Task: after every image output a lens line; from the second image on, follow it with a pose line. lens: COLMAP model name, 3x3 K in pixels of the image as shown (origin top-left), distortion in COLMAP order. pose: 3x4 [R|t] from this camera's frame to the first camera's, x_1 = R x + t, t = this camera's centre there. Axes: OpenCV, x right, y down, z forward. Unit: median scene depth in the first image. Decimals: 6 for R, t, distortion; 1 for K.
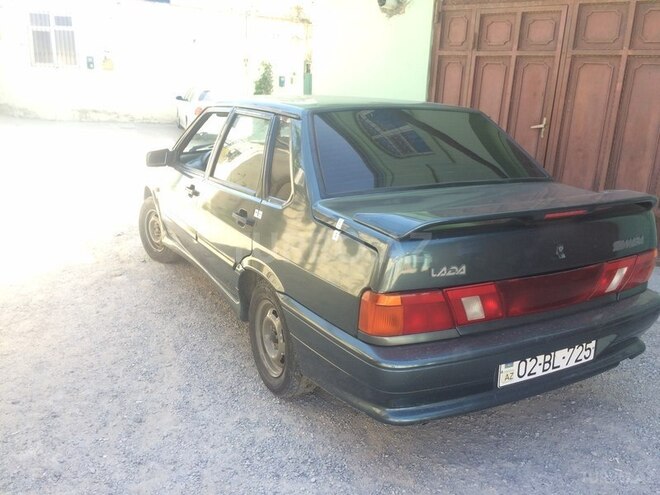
lens RADIAL K [[576.3, 0, 330.0], [0, 576.3, 247.5], [0, 0, 1]] dist [0.080434, -0.123181]
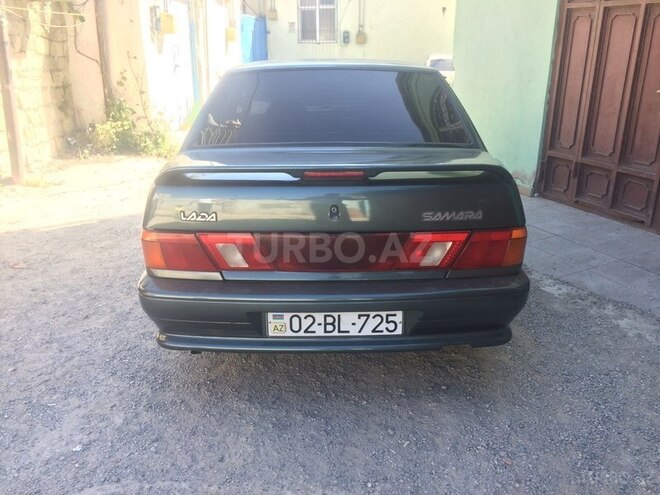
lens RADIAL K [[576.3, 0, 330.0], [0, 576.3, 247.5], [0, 0, 1]] dist [0.080434, -0.123181]
pose [[0.875469, 0.121380, -0.467784, 0.755735], [-0.099345, 0.992474, 0.071598, -0.003528], [0.472954, -0.016210, 0.880938, 0.121359]]
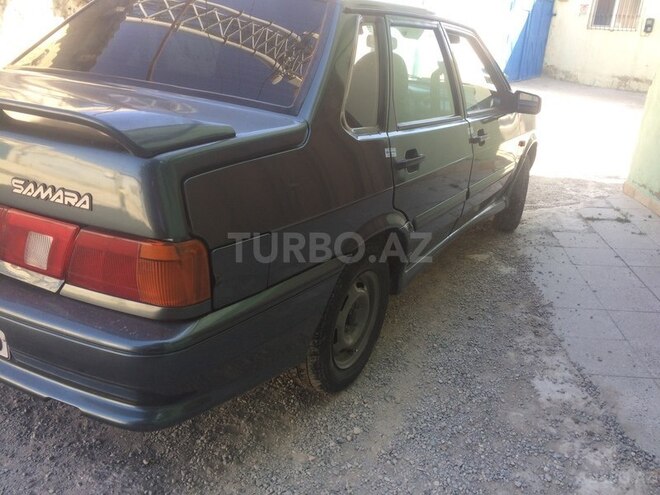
lens RADIAL K [[576.3, 0, 330.0], [0, 576.3, 247.5], [0, 0, 1]] dist [0.080434, -0.123181]
pose [[0.504213, 0.303915, -0.808334, 1.071884], [-0.278349, 0.943267, 0.181022, -0.126139], [0.817491, 0.133725, 0.560202, 0.888743]]
